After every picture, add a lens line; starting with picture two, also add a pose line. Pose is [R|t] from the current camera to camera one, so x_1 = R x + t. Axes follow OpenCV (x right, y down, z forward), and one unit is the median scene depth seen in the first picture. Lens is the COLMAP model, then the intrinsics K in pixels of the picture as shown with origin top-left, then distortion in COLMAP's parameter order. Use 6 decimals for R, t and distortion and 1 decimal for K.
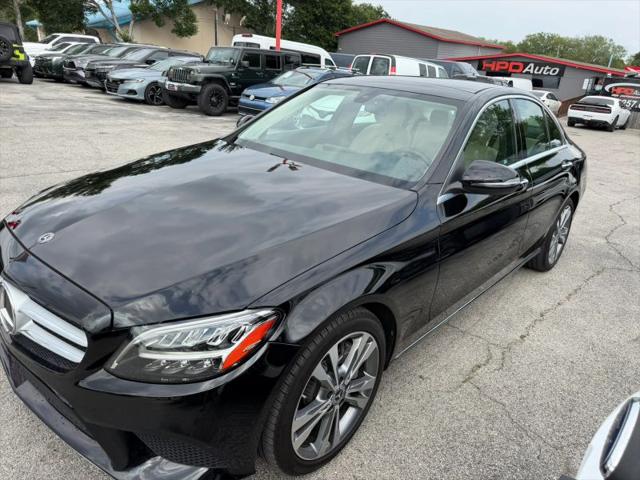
lens RADIAL K [[467.9, 0, 320.2], [0, 467.9, 235.7], [0, 0, 1]] dist [0.010197, -0.011732]
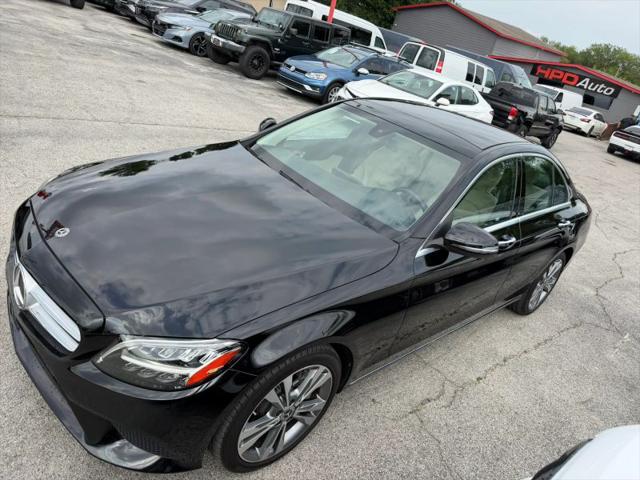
lens RADIAL K [[467.9, 0, 320.1], [0, 467.9, 239.7], [0, 0, 1]] dist [0.010197, -0.011732]
pose [[0.979833, 0.197937, -0.027362, 0.031555], [-0.195195, 0.977429, 0.080814, -0.090473], [0.042741, -0.073844, 0.996354, -0.053654]]
